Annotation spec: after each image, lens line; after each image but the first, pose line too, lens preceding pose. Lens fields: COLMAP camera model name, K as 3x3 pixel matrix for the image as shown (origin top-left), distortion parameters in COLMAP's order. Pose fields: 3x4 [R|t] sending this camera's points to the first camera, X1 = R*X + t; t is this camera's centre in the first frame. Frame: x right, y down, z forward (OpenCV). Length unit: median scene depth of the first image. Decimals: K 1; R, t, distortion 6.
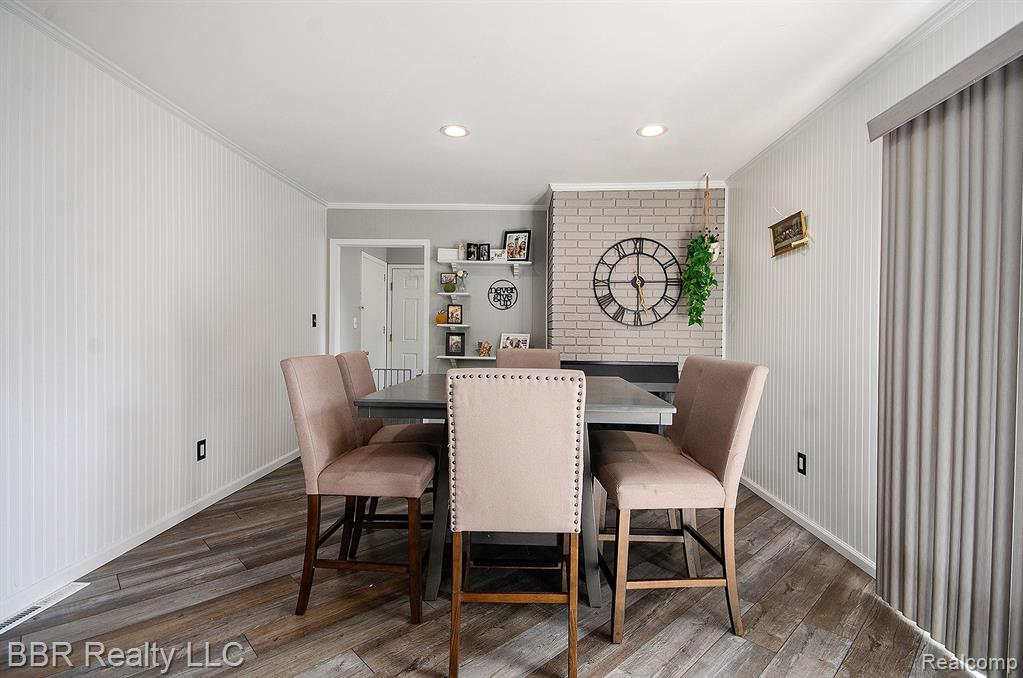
lens RADIAL K [[489.3, 0, 507.1], [0, 489.3, 324.1], [0, 0, 1]] dist [0.013800, -0.003389]
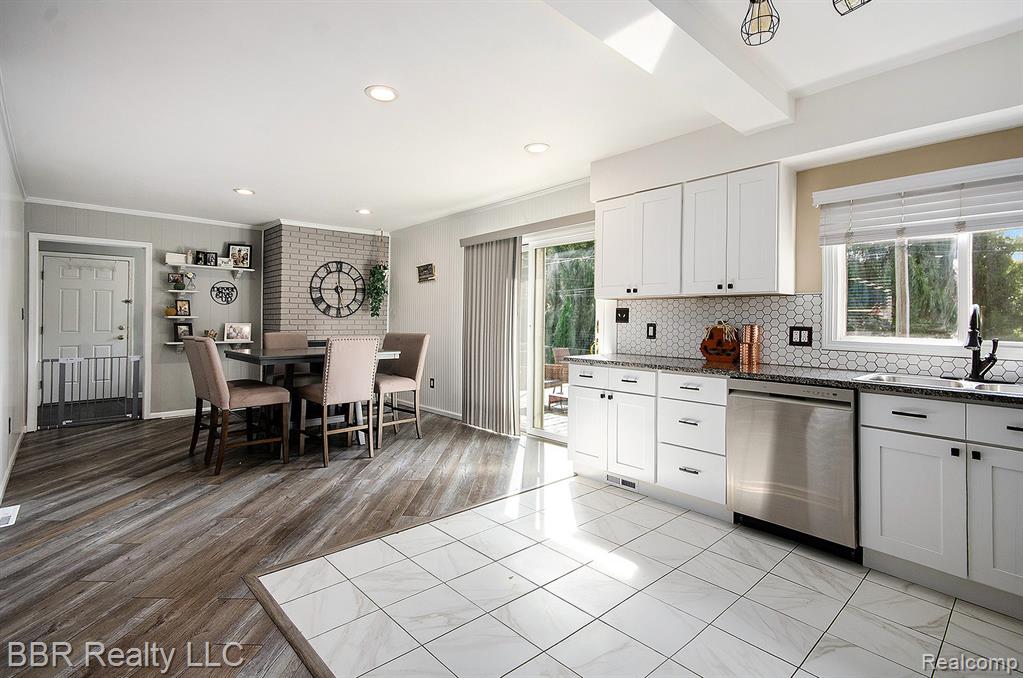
lens RADIAL K [[489.3, 0, 508.6], [0, 489.3, 327.7], [0, 0, 1]] dist [0.013800, -0.003389]
pose [[0.719033, -0.019708, 0.694696, -0.437413], [-0.001980, 0.999536, 0.030405, -0.011593], [-0.694973, -0.023238, 0.718660, -0.515491]]
